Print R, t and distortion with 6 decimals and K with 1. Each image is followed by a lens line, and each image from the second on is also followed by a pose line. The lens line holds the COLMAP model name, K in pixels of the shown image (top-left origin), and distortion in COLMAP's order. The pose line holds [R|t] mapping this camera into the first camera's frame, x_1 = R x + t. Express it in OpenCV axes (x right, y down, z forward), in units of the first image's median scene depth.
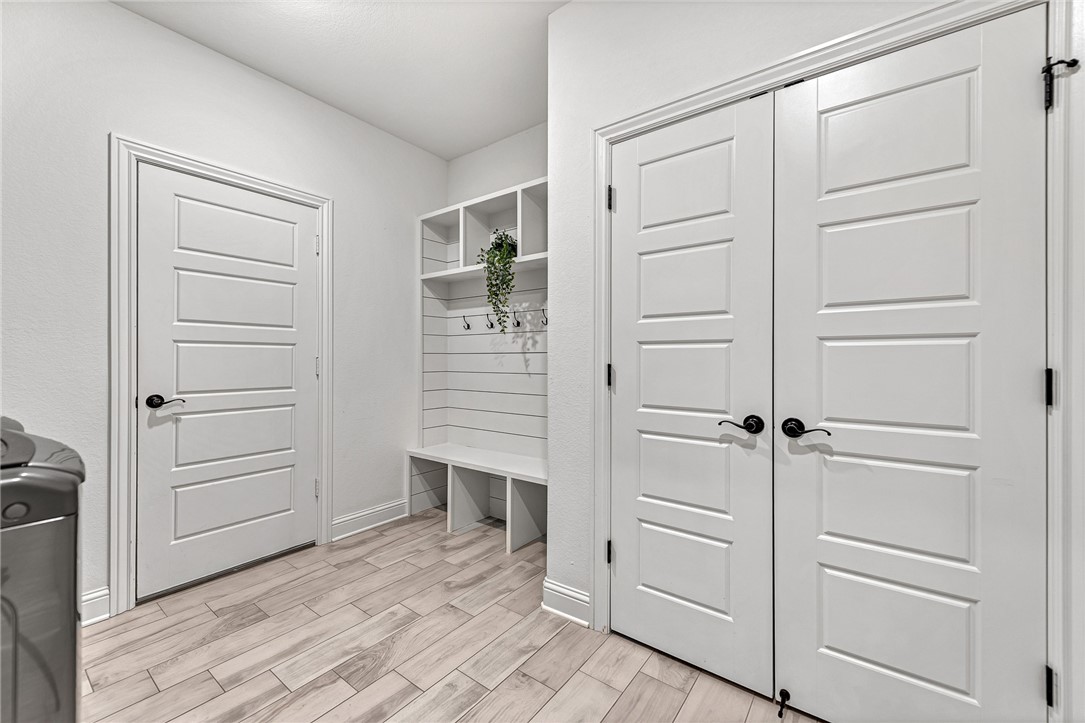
lens RADIAL K [[430.1, 0, 544.5], [0, 430.1, 358.9], [0, 0, 1]] dist [0.010745, -0.004004]
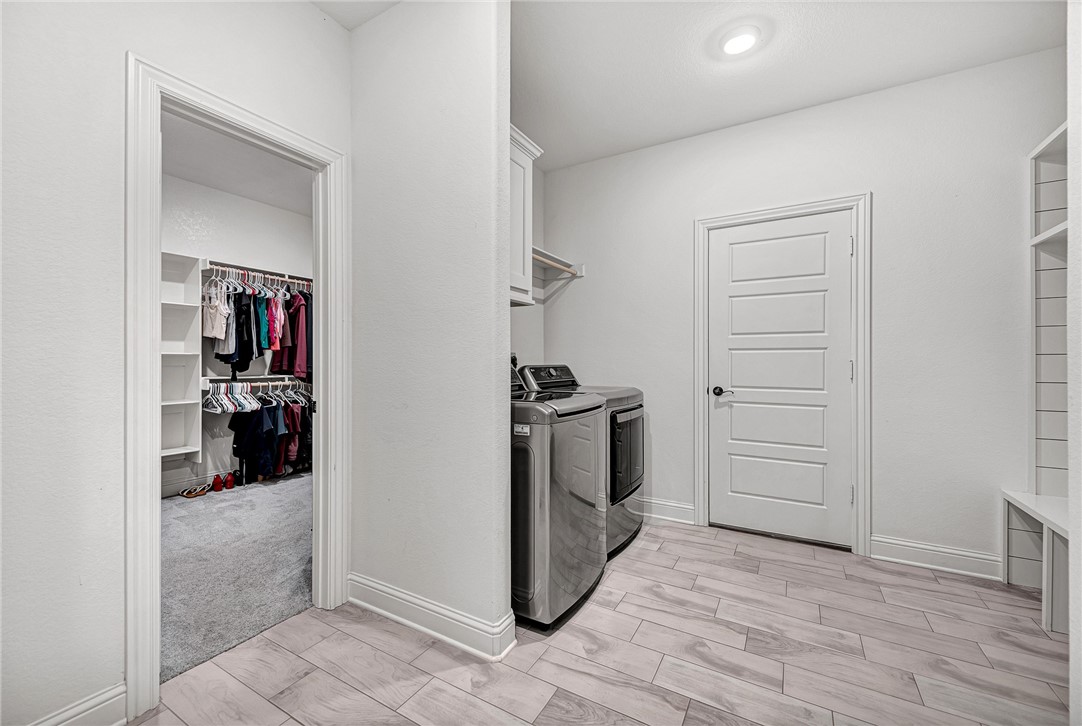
lens RADIAL K [[429.0, 0, 542.5], [0, 429.0, 364.3], [0, 0, 1]] dist [0.010745, -0.004004]
pose [[0.128045, 0.001469, -0.991767, 0.451662], [-0.003474, 0.999993, 0.001033, 0.008464], [0.991762, 0.003314, 0.128050, 0.228699]]
